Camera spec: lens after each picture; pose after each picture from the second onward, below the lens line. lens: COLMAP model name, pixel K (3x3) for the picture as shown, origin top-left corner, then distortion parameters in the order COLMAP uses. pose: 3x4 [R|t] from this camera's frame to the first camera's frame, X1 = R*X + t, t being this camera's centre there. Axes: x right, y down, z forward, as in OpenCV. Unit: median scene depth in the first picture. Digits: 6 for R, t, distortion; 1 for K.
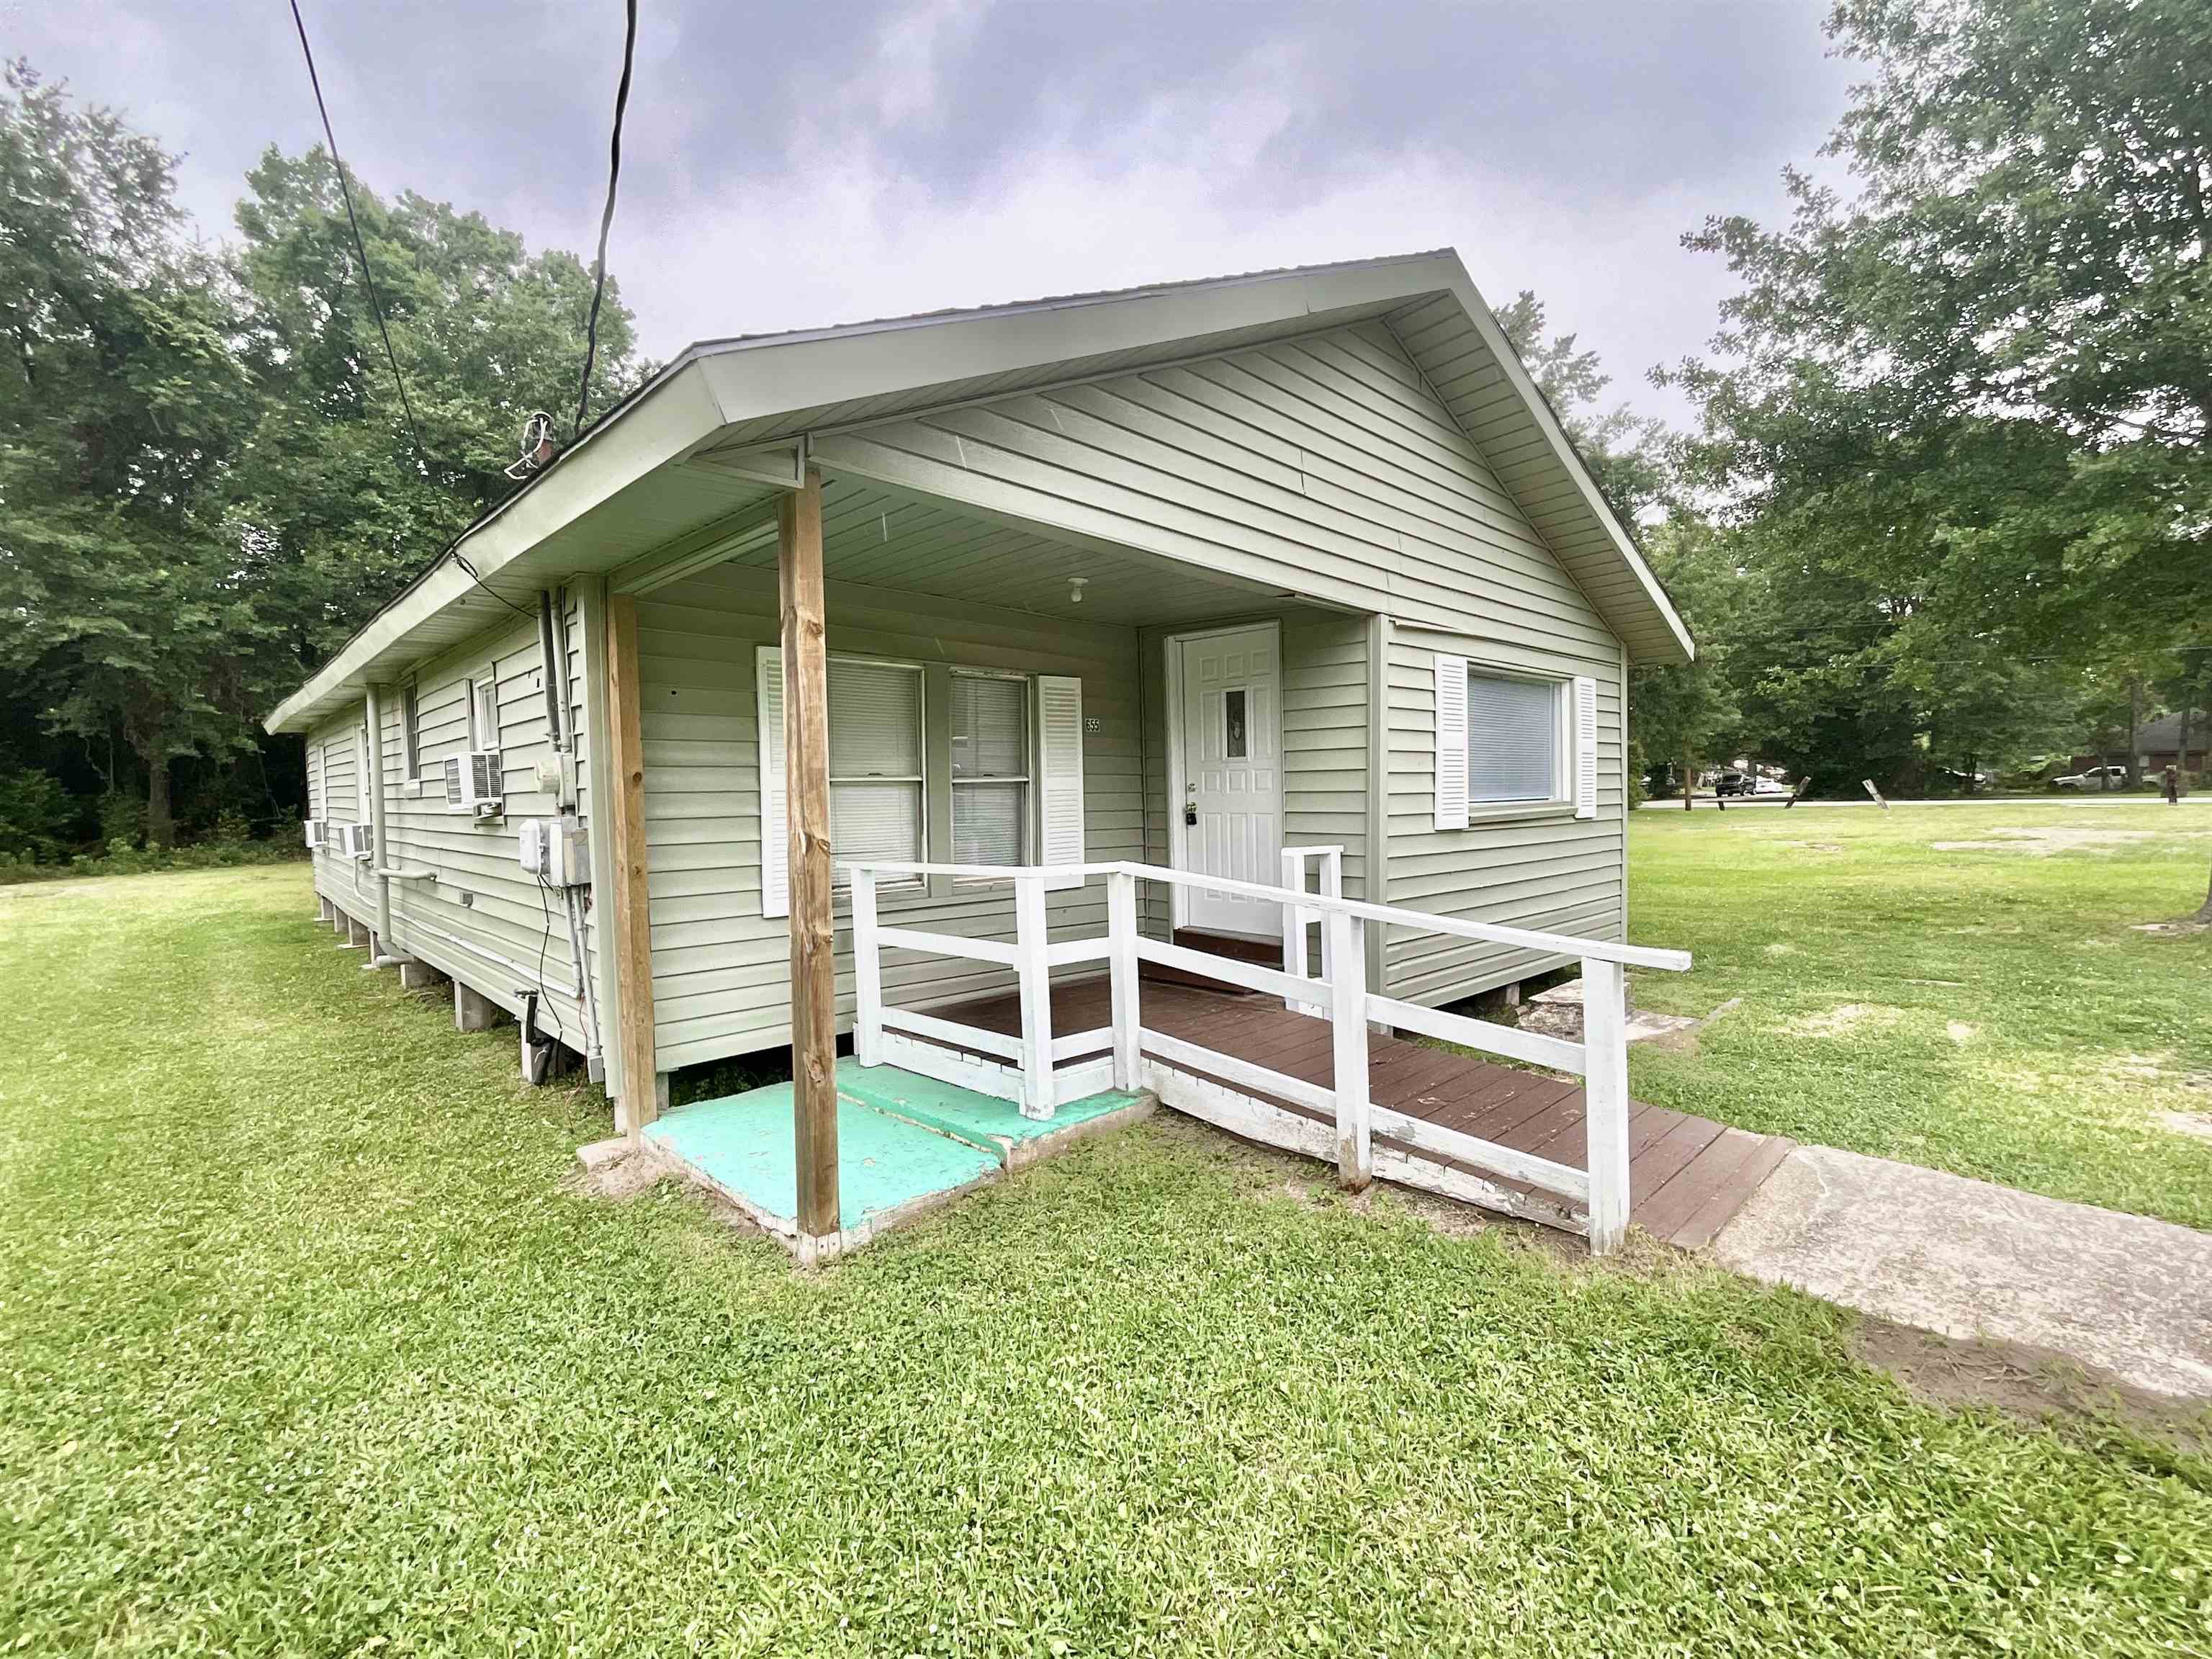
lens RADIAL K [[971.9, 0, 1106.0], [0, 971.9, 829.5], [0, 0, 1]] dist [0.028845, -0.017118]
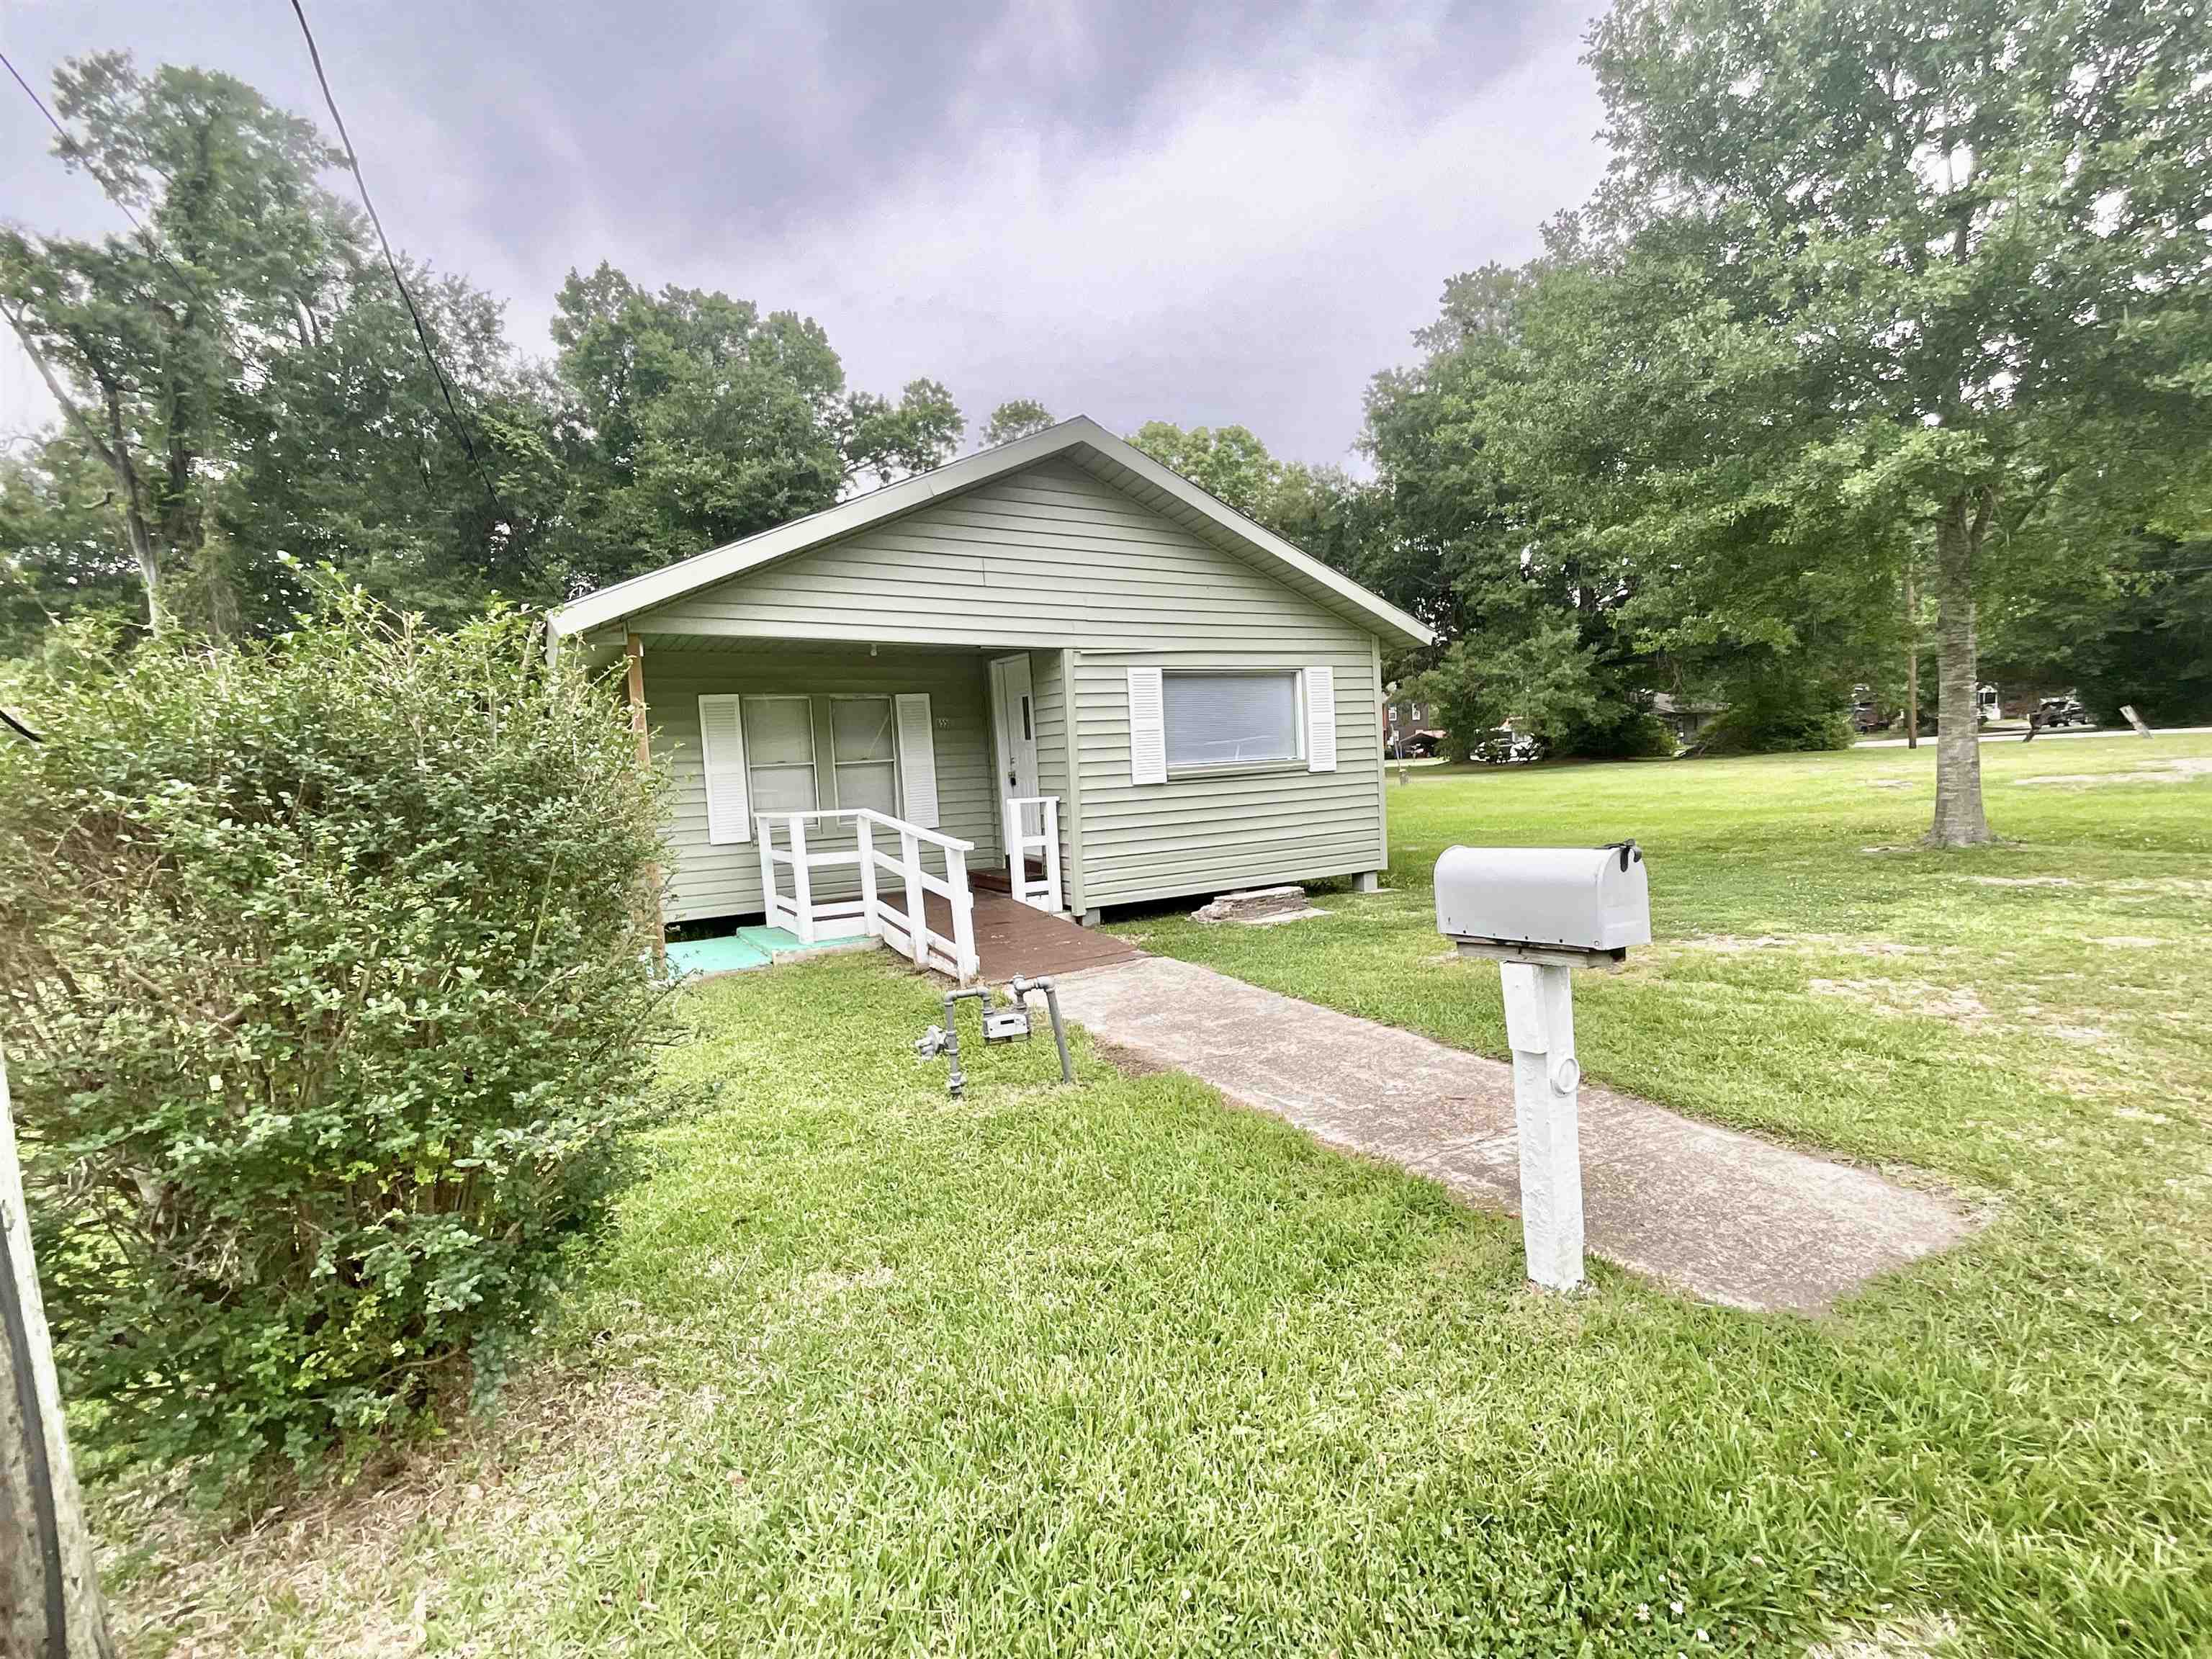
lens RADIAL K [[973.2, 0, 1122.6], [0, 973.2, 839.9], [0, 0, 1]] dist [-0.027194, 0.000053]
pose [[0.973332, -0.017747, -0.228711, 0.160379], [0.029956, 0.998299, 0.050018, 0.002423], [0.227435, -0.055535, 0.972208, -0.114698]]
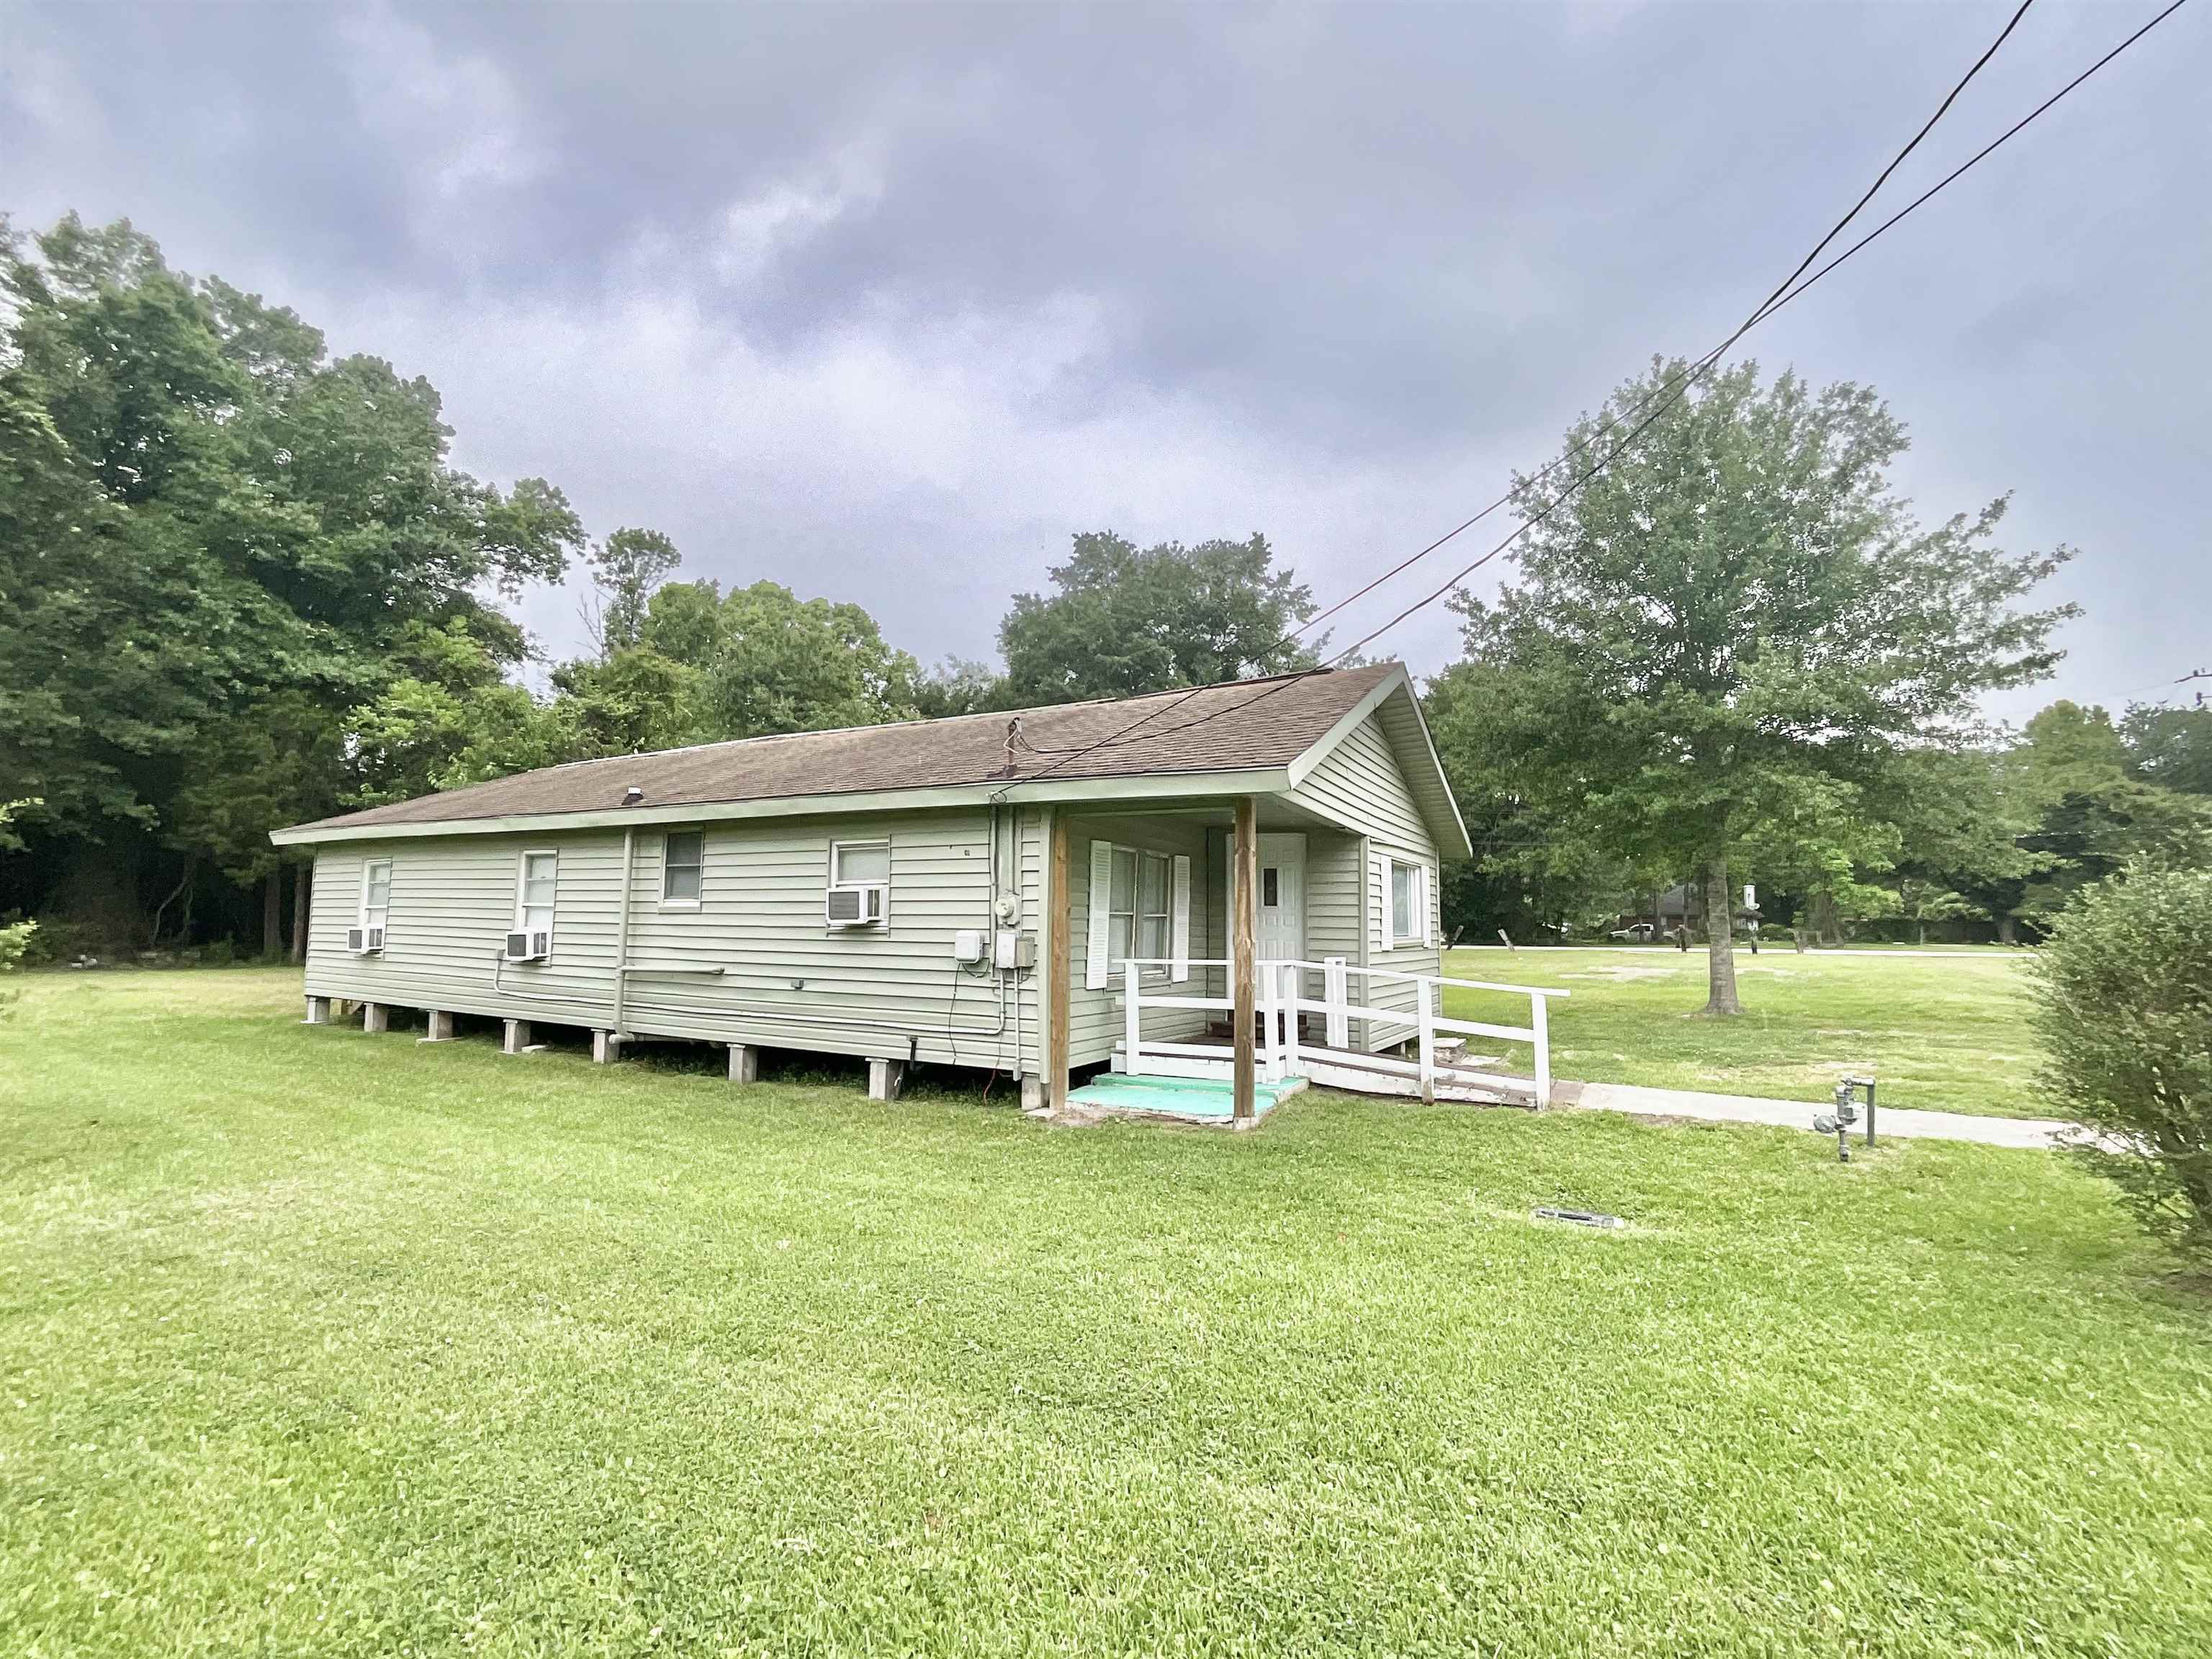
lens RADIAL K [[964.6, 0, 1116.0], [0, 964.6, 841.0], [0, 0, 1]] dist [0.015528, -0.013579]
pose [[0.954996, 0.053928, 0.291674, -0.164918], [-0.017273, 0.991776, -0.126814, 0.008509], [-0.296115, 0.116069, 0.948074, -0.144229]]
